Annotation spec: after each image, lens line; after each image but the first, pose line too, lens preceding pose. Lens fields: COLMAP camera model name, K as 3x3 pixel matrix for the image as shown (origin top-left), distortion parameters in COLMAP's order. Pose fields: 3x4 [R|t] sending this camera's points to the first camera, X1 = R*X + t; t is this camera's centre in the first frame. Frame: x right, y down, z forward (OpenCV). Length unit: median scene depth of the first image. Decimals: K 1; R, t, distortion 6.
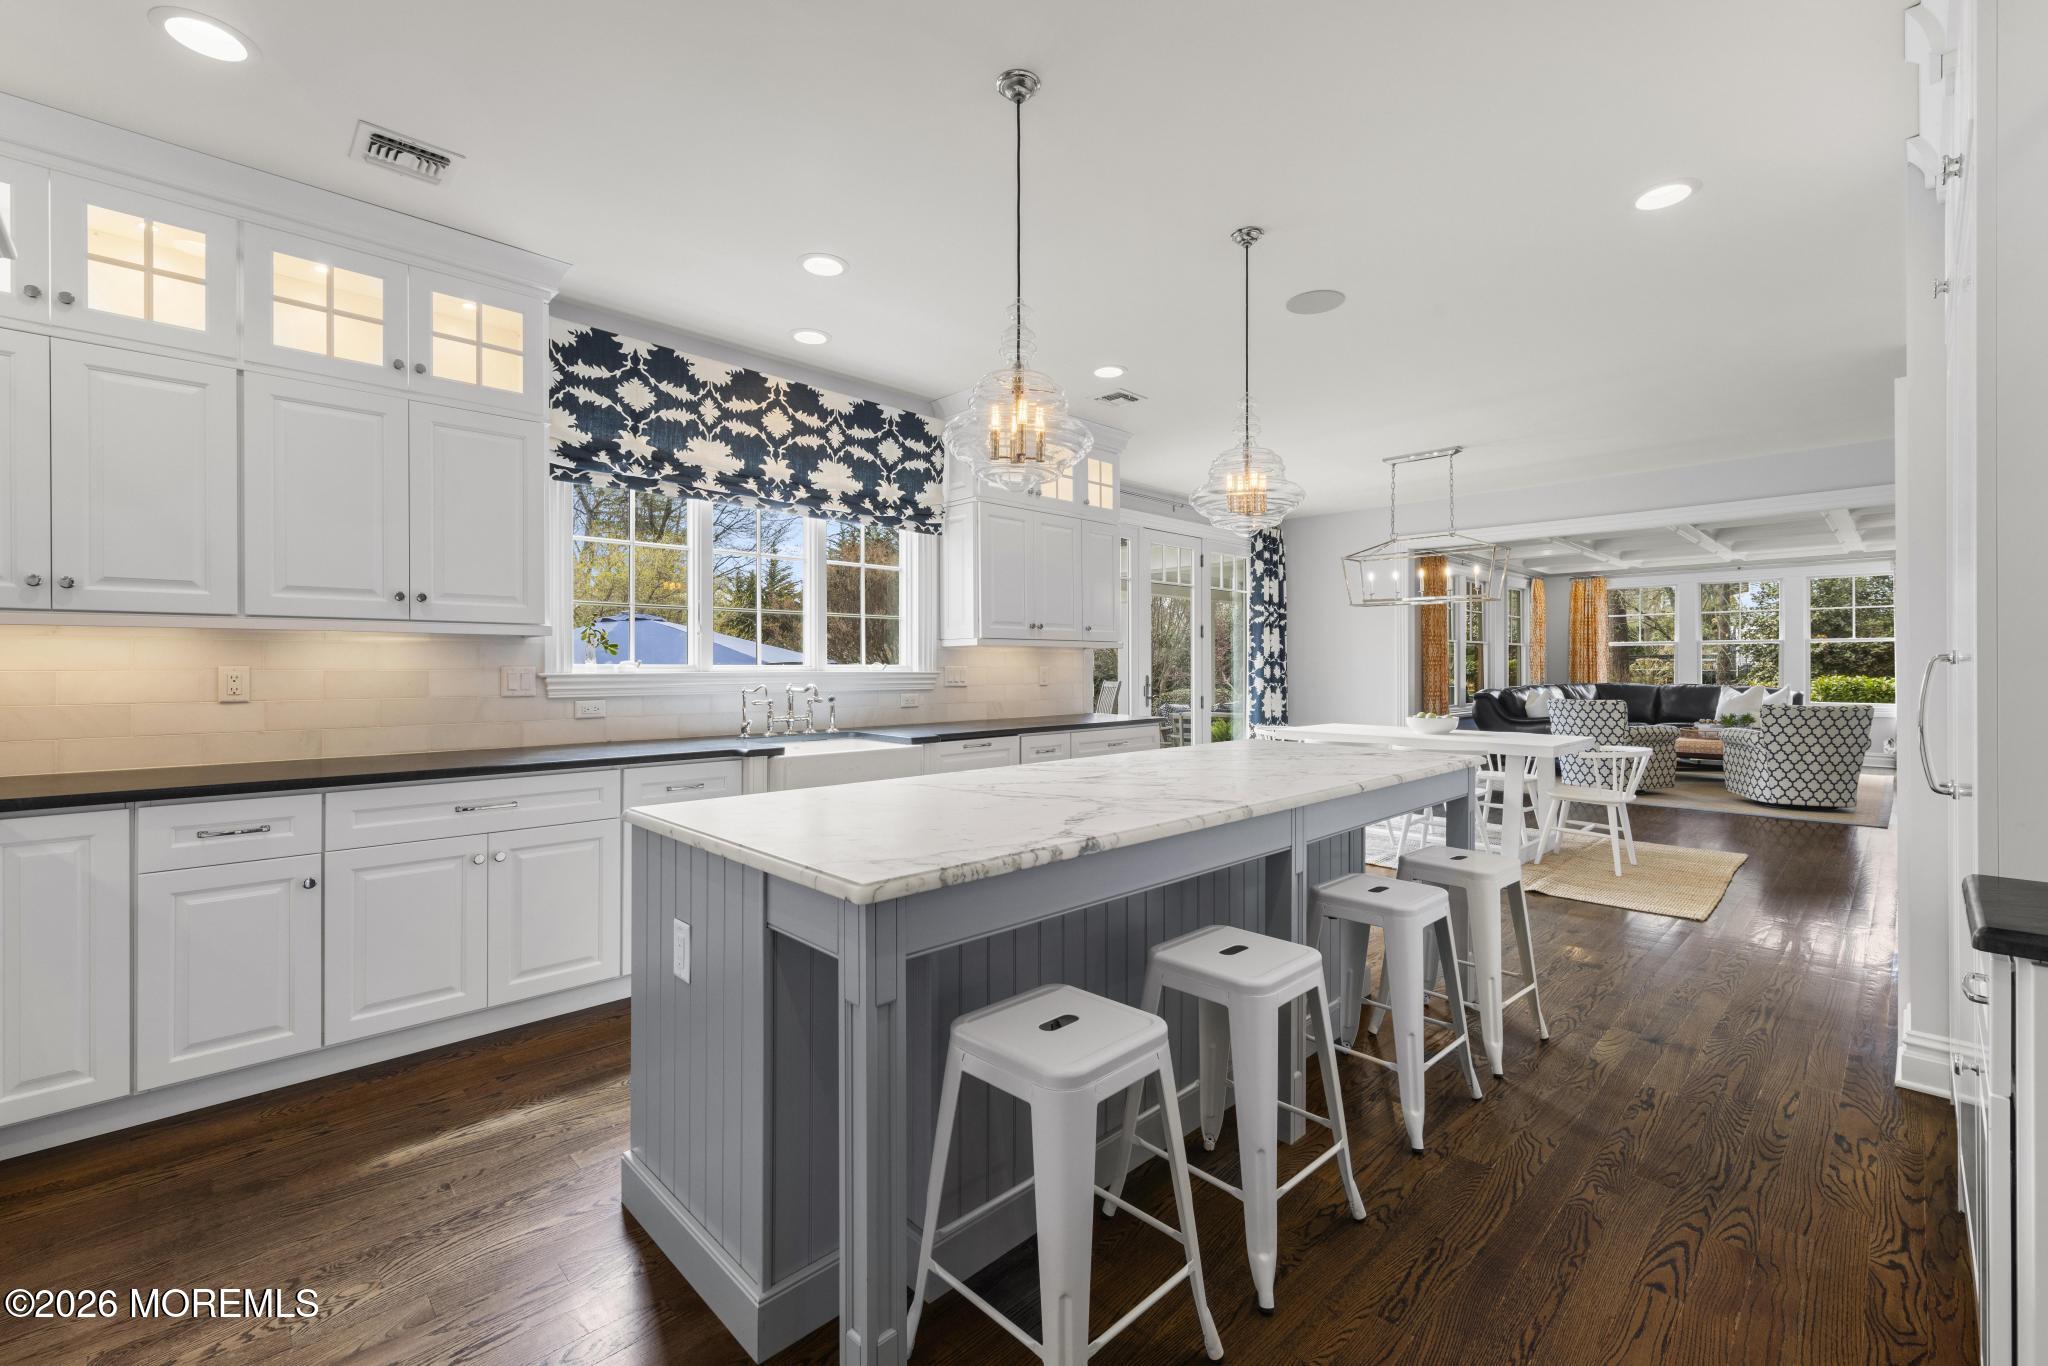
lens RADIAL K [[873.3, 0, 1030.4], [0, 873.3, 668.9], [0, 0, 1]] dist [0.003490, 0.000346]
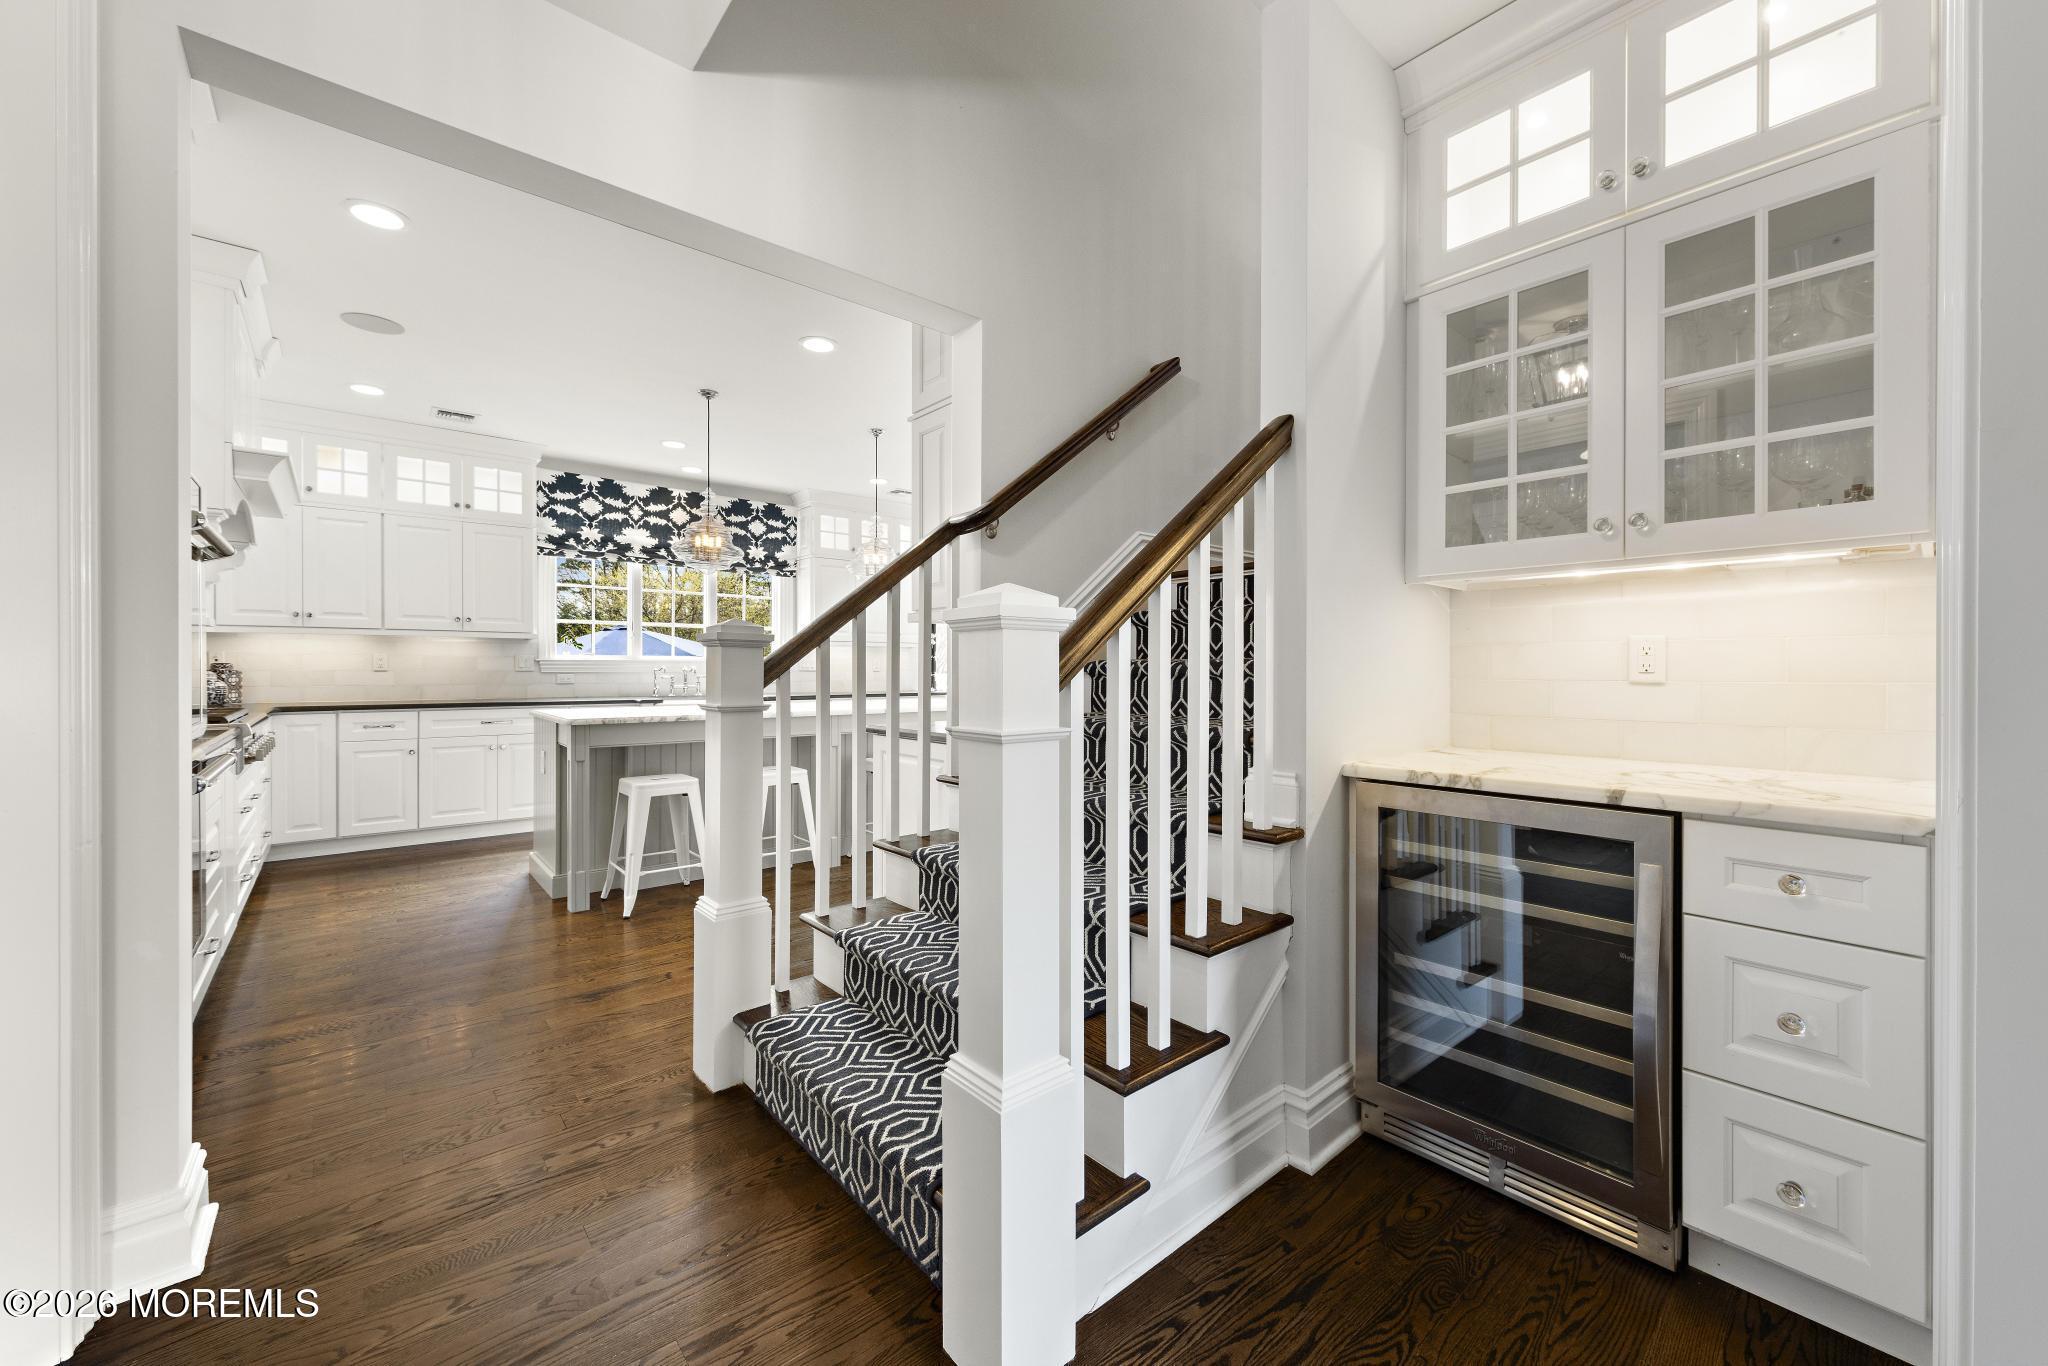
lens RADIAL K [[788.4, 0, 1028.4], [0, 788.4, 673.8], [0, 0, 1]] dist [-0.000052, -0.000062]
pose [[0.998105, 0.001816, -0.061512, 0.557213], [-0.001600, 0.999992, 0.003553, 0.027462], [0.061518, -0.003448, 0.998100, -0.581219]]
